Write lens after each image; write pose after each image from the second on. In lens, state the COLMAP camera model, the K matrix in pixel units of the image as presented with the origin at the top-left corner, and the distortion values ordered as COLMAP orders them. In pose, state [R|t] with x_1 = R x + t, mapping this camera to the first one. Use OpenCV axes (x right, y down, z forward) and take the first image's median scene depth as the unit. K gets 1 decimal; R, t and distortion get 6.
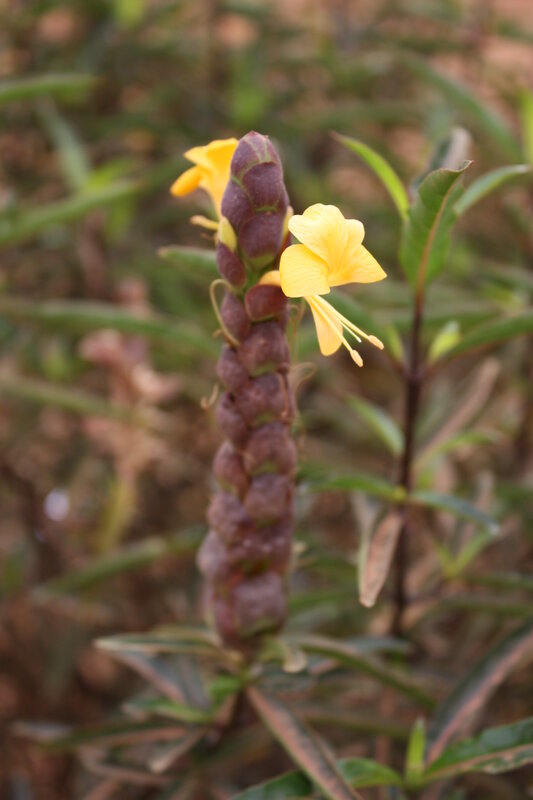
lens RADIAL K [[1390.7, 0, 266.5], [0, 1390.7, 400.0], [0, 0, 1]] dist [-0.026709, 0.015888]
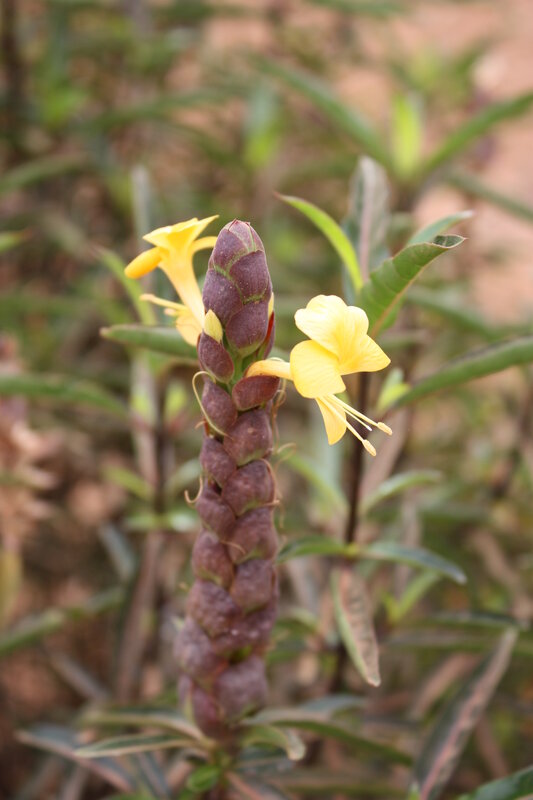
lens RADIAL K [[1562.3, 0, 266.5], [0, 1562.3, 400.0], [0, 0, 1]] dist [0.007072, 0.004674]
pose [[0.976520, -0.099210, 0.191225, -0.188319], [0.092600, 0.994765, 0.043222, -0.103971], [-0.194512, -0.024500, 0.980594, -0.057028]]
